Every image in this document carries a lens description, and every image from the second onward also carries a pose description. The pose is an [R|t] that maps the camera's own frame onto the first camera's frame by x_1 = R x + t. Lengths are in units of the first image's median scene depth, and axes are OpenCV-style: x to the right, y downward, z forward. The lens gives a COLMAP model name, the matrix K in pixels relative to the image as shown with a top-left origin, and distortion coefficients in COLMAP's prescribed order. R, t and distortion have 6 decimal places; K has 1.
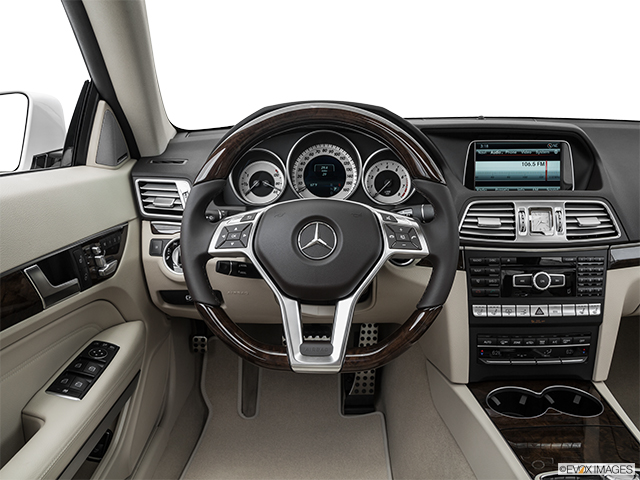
lens RADIAL K [[531.4, 0, 314.1], [0, 531.4, 237.3], [0, 0, 1]] dist [-0.093620, 0.037740]
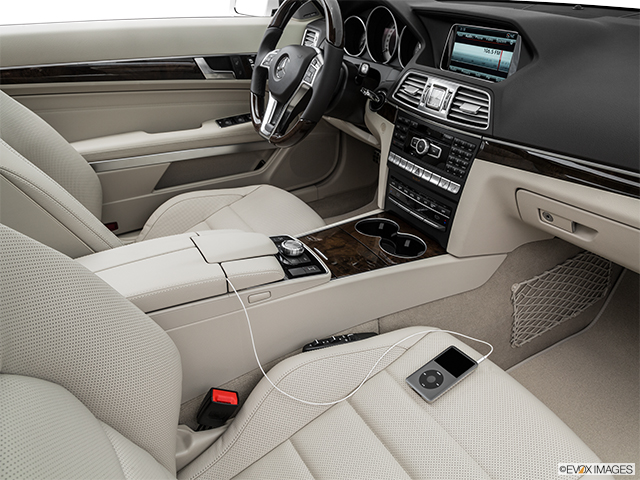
lens RADIAL K [[490.8, 0, 306.4], [0, 490.8, 245.3], [0, 0, 1]] dist [-0.112868, 0.033349]
pose [[0.480443, 0.436046, -0.760946, 1.218422], [-0.204305, 0.899418, 0.386402, -0.087523], [0.852897, -0.030179, 0.521206, 0.173701]]
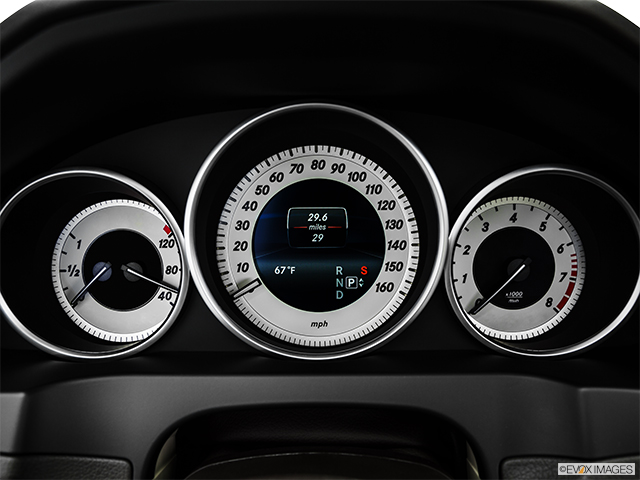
lens RADIAL K [[555.4, 0, 325.1], [0, 555.4, 236.4], [0, 0, 1]] dist [-0.057349, 0.010852]
pose [[0.999914, -0.003339, 0.012687, 0.022902], [0.003343, 0.999994, -0.000254, -0.139045], [-0.012686, 0.000296, 0.999919, 0.765135]]
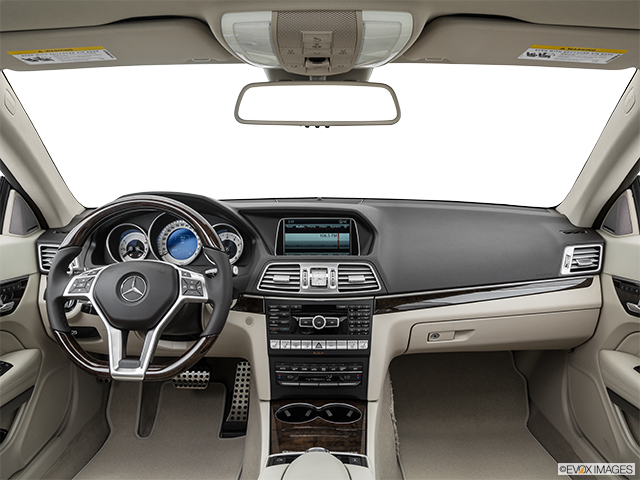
lens RADIAL K [[519.6, 0, 314.9], [0, 519.6, 239.5], [0, 0, 1]] dist [-0.122772, 0.051419]
pose [[0.999970, 0.006783, 0.003806, 0.404190], [-0.006306, 0.993497, -0.113680, 0.022237], [-0.004552, 0.113653, 0.993510, -0.336866]]
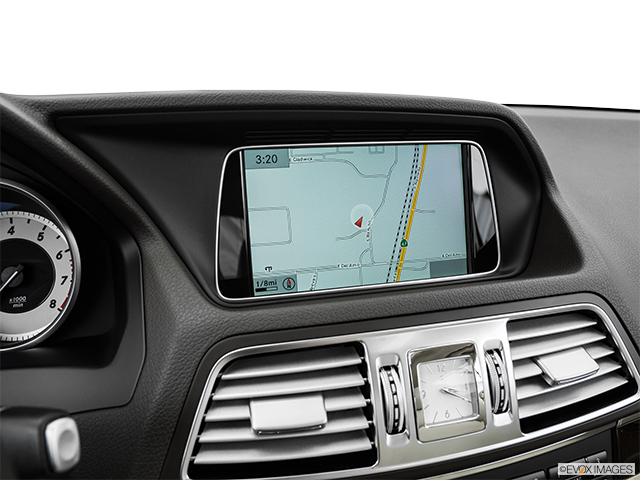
lens RADIAL K [[555.4, 0, 322.9], [0, 555.4, 241.6], [0, 0, 1]] dist [-0.057349, 0.010852]
pose [[0.949541, -0.070317, 0.305660, 0.256045], [0.078618, 0.996793, -0.014915, -0.118100], [-0.303631, 0.038193, 0.952024, 0.674543]]
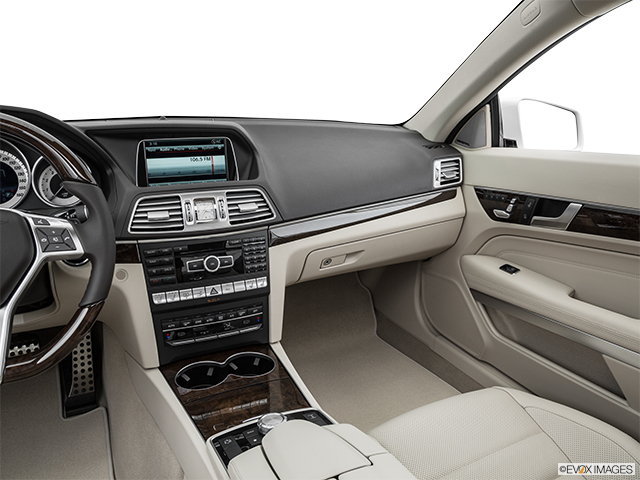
lens RADIAL K [[490.8, 0, 317.7], [0, 490.8, 238.6], [0, 0, 1]] dist [-0.112868, 0.033349]
pose [[0.879492, -0.107019, 0.463725, 0.152021], [0.096023, 0.994253, 0.047340, 0.002362], [-0.466126, 0.002893, 0.884714, -0.025160]]
